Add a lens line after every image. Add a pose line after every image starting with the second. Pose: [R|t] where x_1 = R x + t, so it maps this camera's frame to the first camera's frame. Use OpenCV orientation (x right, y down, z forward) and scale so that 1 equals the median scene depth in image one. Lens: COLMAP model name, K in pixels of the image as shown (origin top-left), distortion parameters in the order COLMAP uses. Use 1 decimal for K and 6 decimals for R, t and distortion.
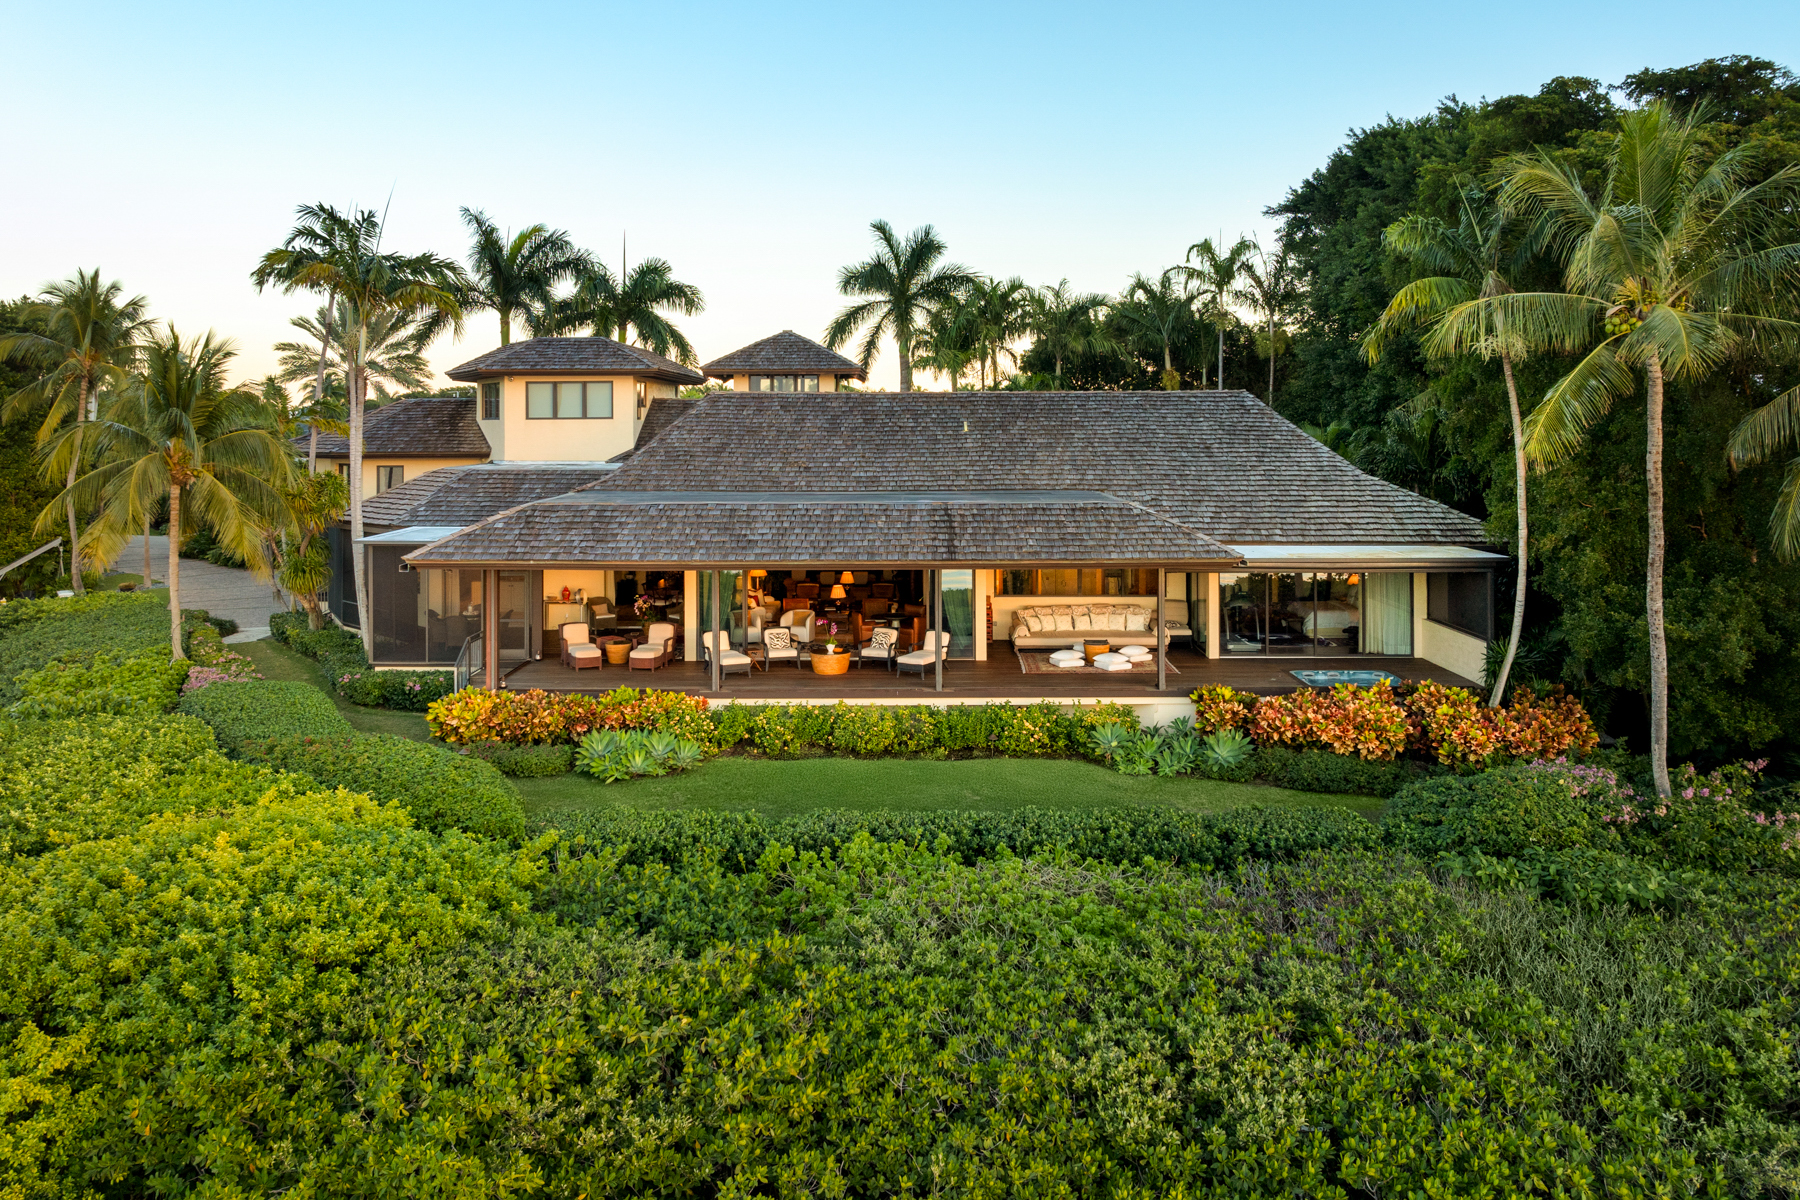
lens RADIAL K [[1282.1, 0, 907.2], [0, 1282.1, 514.2], [0, 0, 1]] dist [-0.022074, -0.008937]
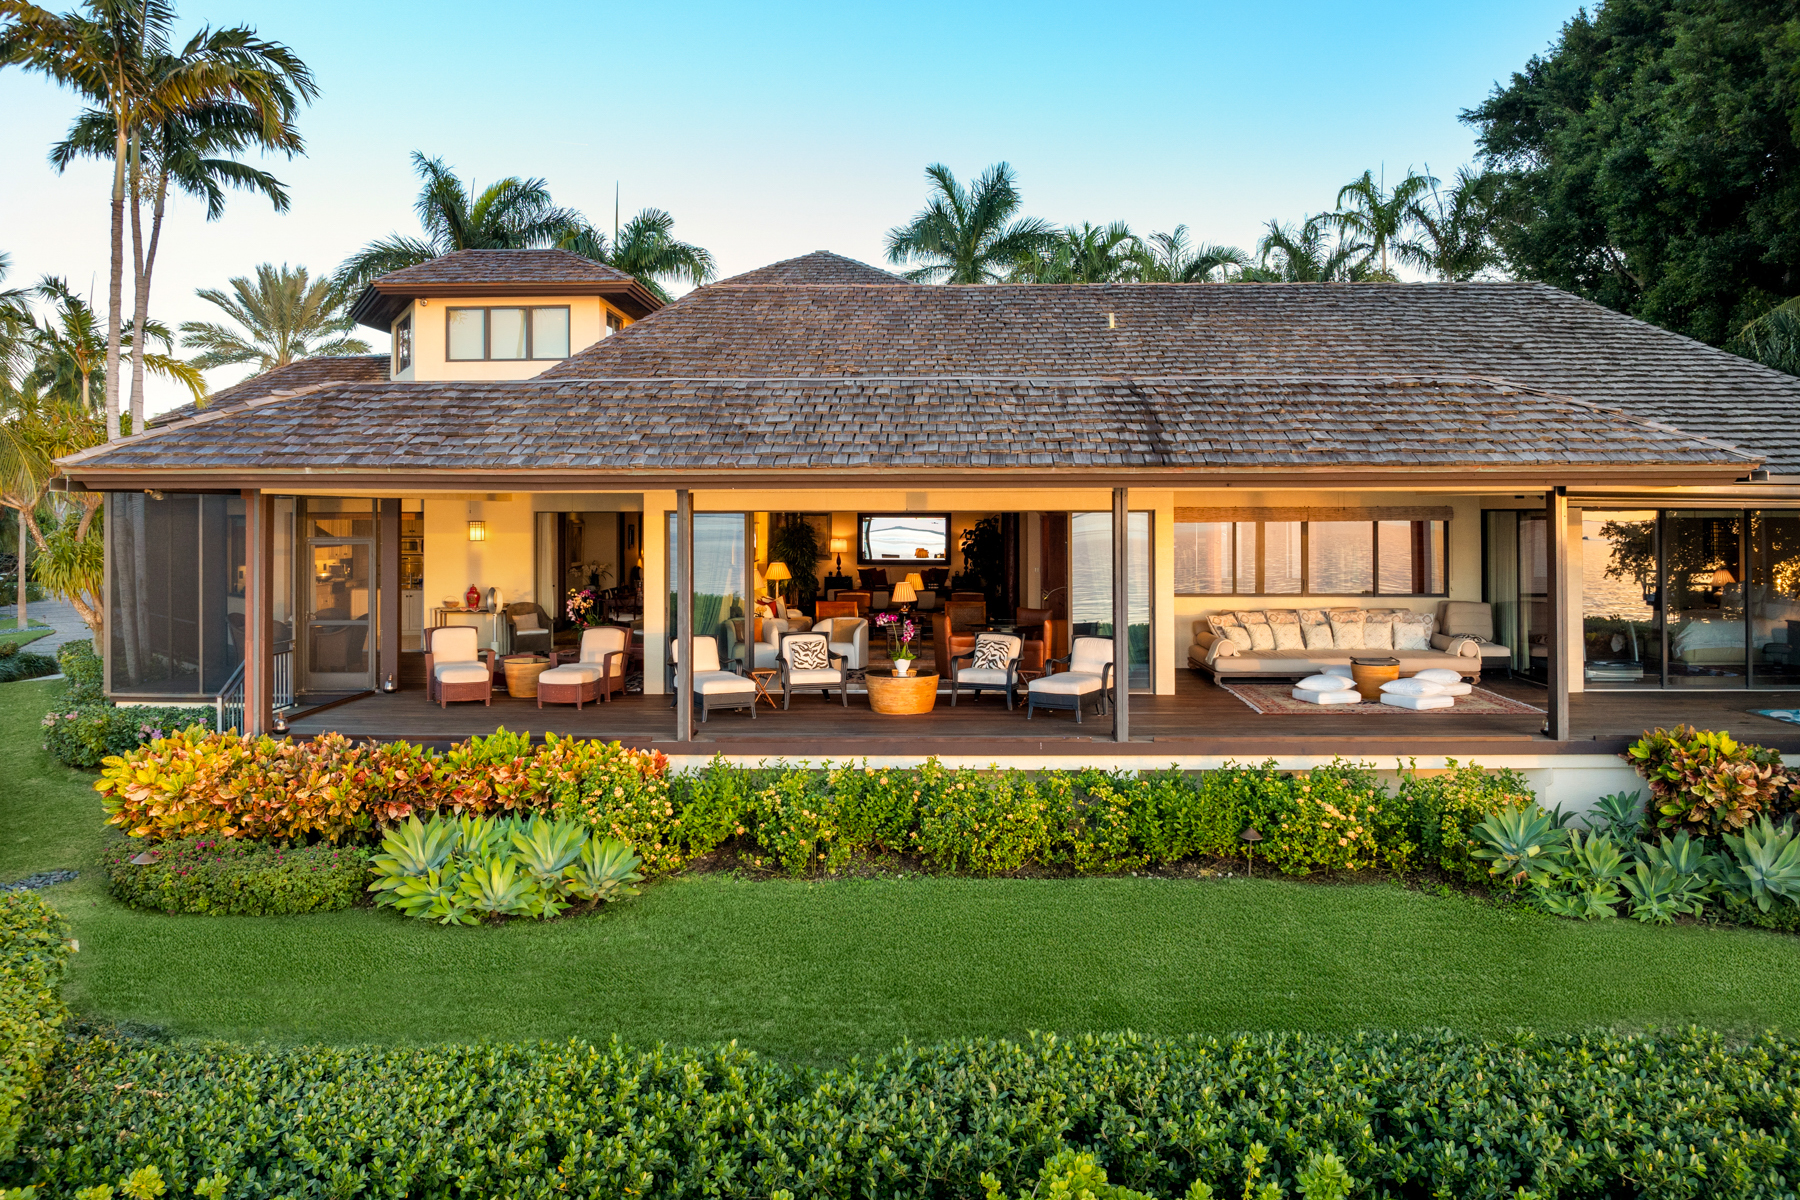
lens RADIAL K [[1264.8, 0, 895.8], [0, 1264.8, 545.7], [0, 0, 1]] dist [-0.031140, -0.004395]
pose [[0.999484, -0.001375, -0.032094, -0.045026], [-0.000019, 0.999059, -0.043376, 0.076084], [0.032124, 0.043354, 0.998543, 0.458572]]
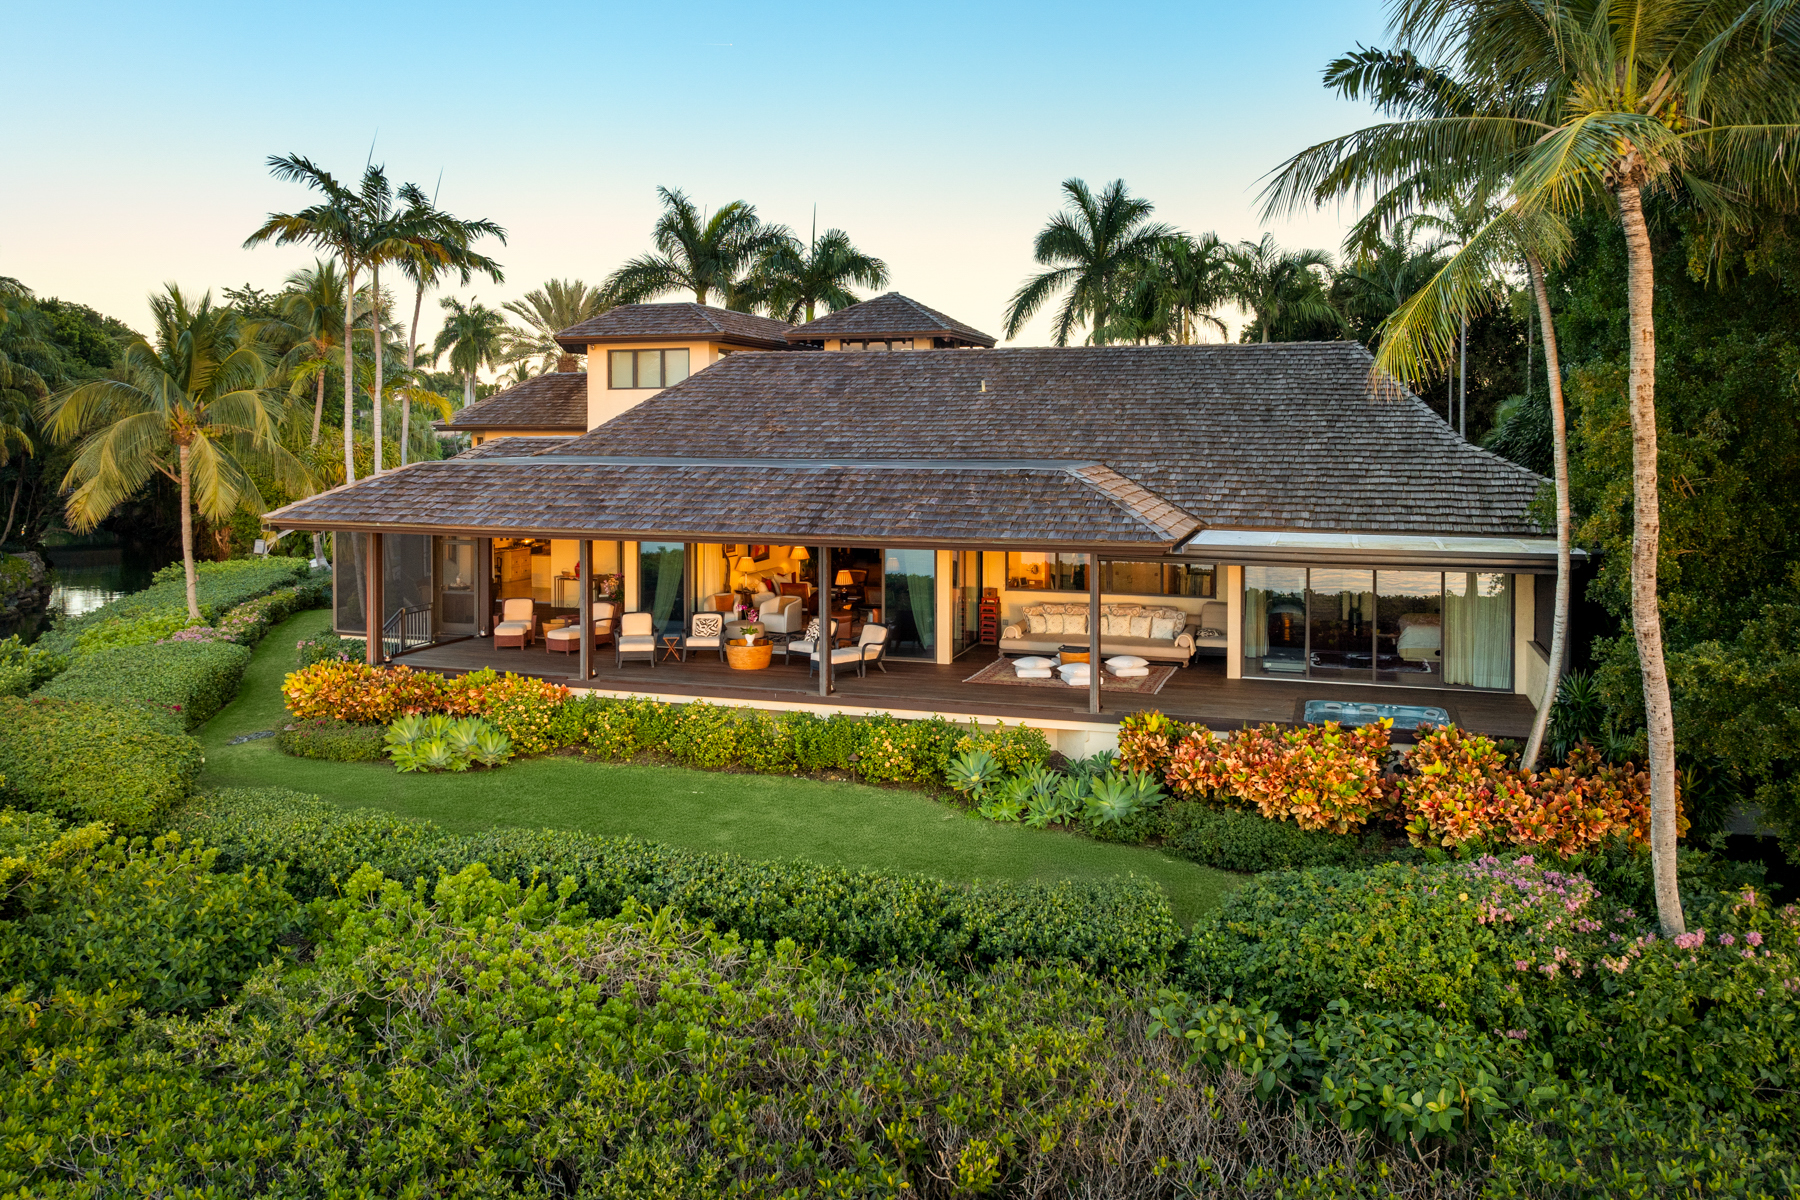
lens RADIAL K [[1283.7, 0, 944.5], [0, 1283.7, 489.1], [0, 0, 1]] dist [-0.022571, 0.000746]
pose [[0.956576, 0.016191, -0.291034, 0.310911], [-0.022603, 0.999570, -0.018683, 0.017640], [0.290606, 0.024450, 0.956530, 0.215920]]
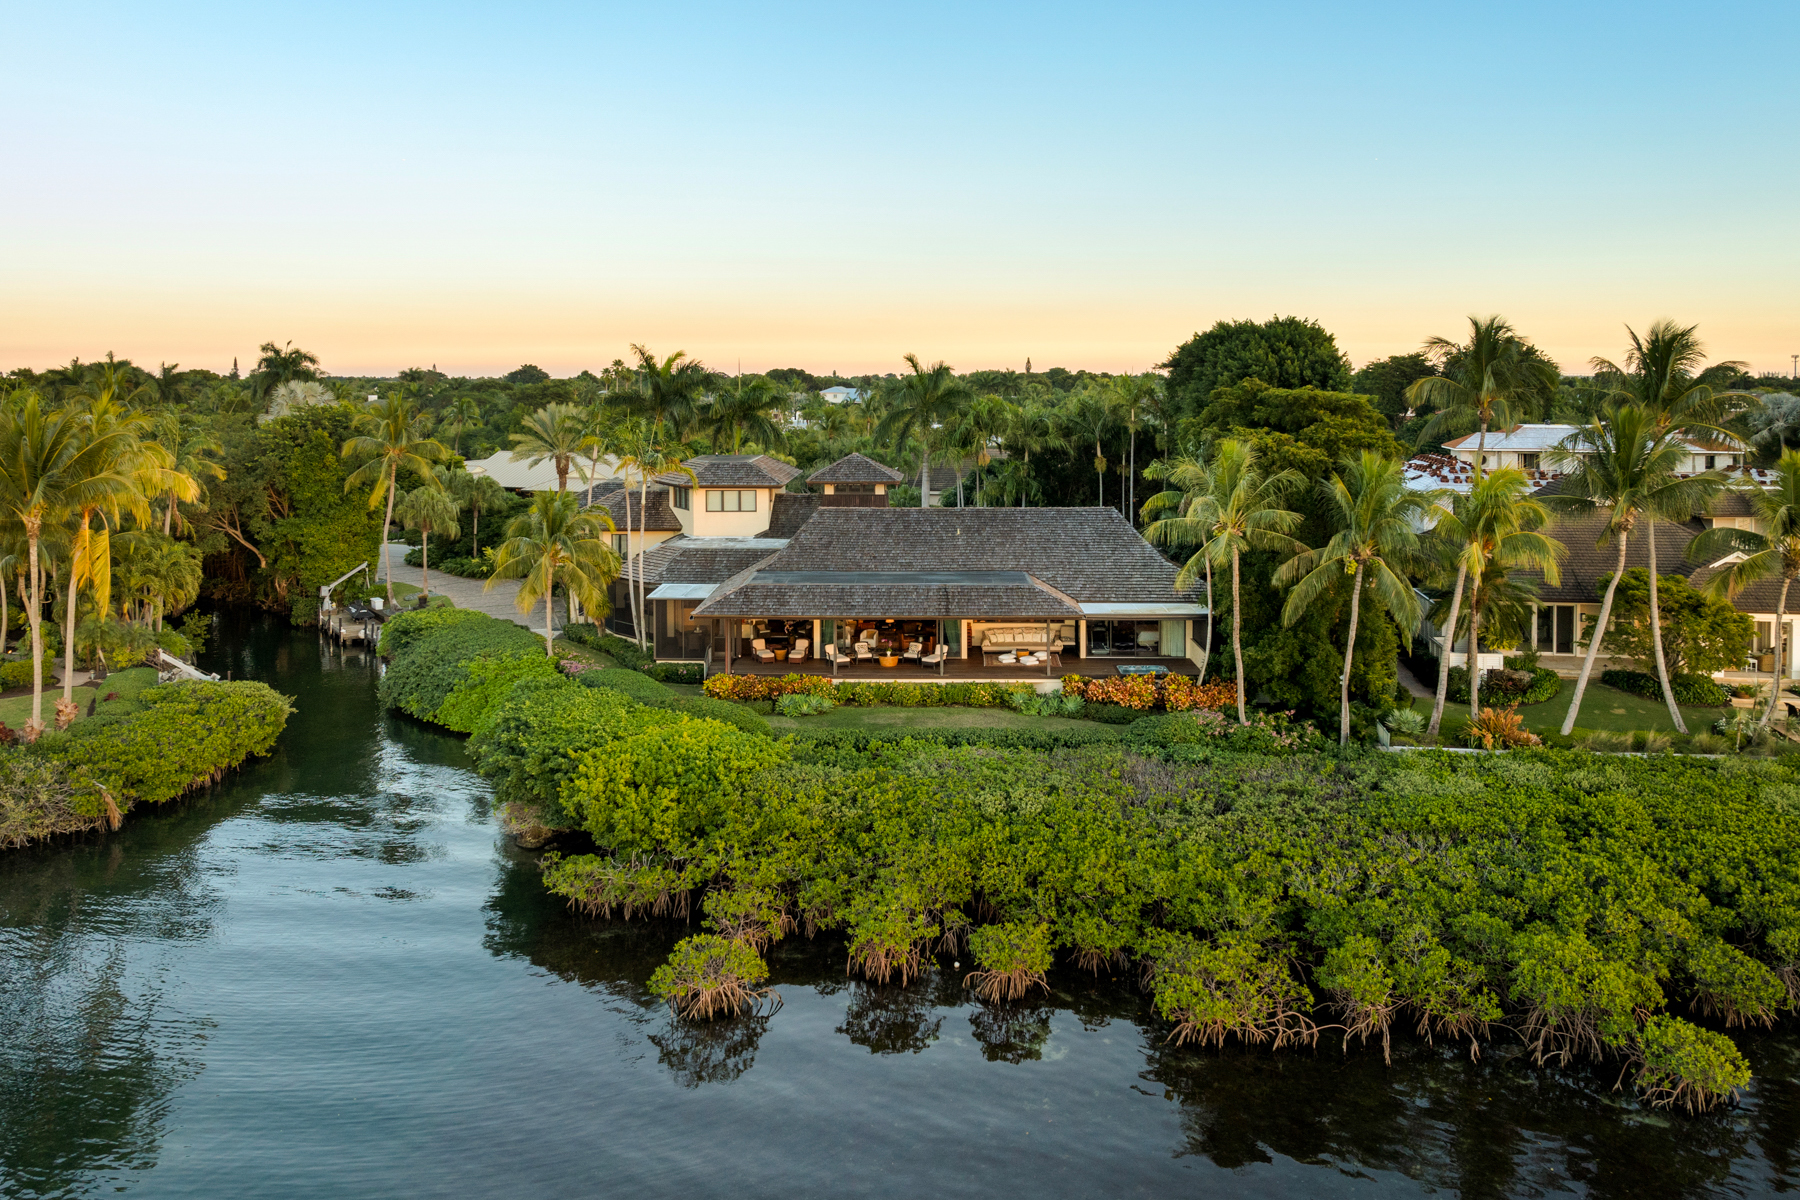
lens RADIAL K [[1282.1, 0, 907.2], [0, 1282.1, 514.2], [0, 0, 1]] dist [-0.022074, -0.008937]
pose [[0.999858, 0.002348, -0.016692, 0.002675], [-0.001753, 0.999367, 0.035534, -0.185236], [0.016765, -0.035500, 0.999229, -1.003921]]
